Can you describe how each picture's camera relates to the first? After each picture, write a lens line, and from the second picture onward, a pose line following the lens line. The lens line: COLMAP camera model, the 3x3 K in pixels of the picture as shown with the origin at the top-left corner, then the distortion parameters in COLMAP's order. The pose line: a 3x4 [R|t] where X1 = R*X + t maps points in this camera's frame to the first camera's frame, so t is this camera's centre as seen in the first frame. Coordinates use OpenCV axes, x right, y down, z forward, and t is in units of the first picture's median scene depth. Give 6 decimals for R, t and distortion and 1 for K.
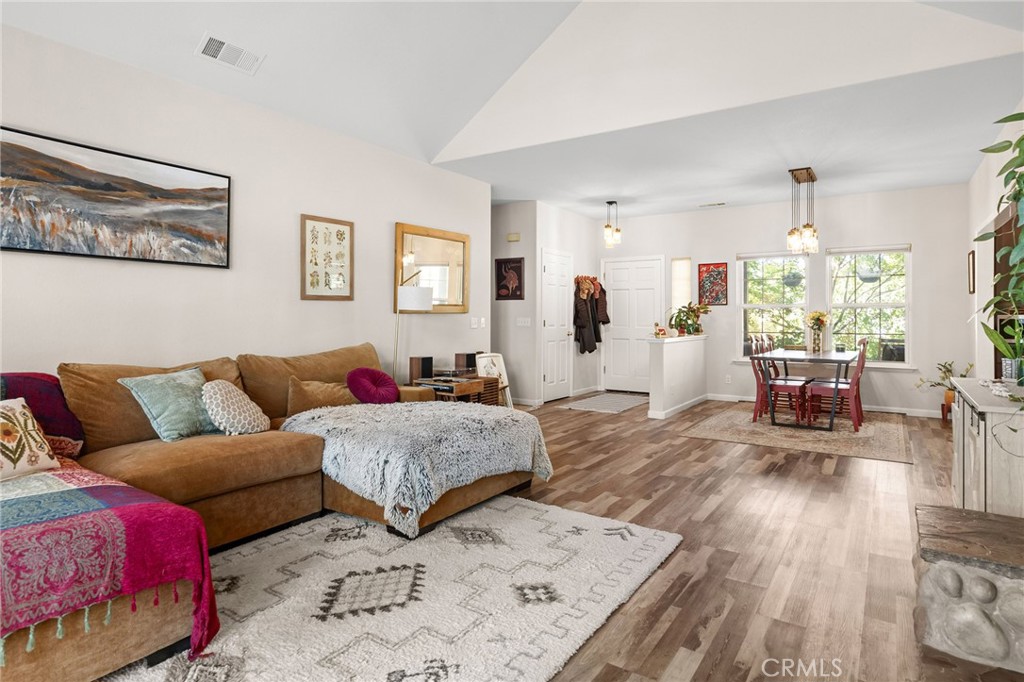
lens RADIAL K [[568.3, 0, 511.4], [0, 568.3, 313.5], [0, 0, 1]] dist [0.003966, 0.000724]
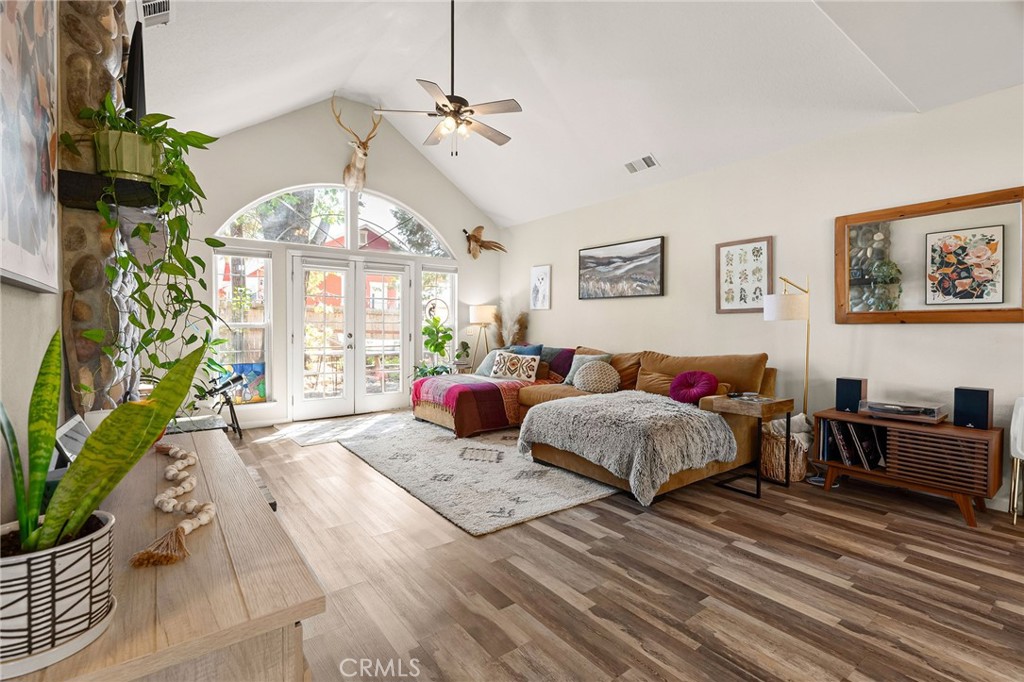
lens RADIAL K [[471.1, 0, 511.1], [0, 471.1, 332.6], [0, 0, 1]] dist [-0.003259, 0.001370]
pose [[-0.333855, 0.012765, -0.942538, 0.892601], [0.001539, 0.999914, 0.012997, 0.003764], [0.942623, 0.002889, -0.333846, 1.098114]]
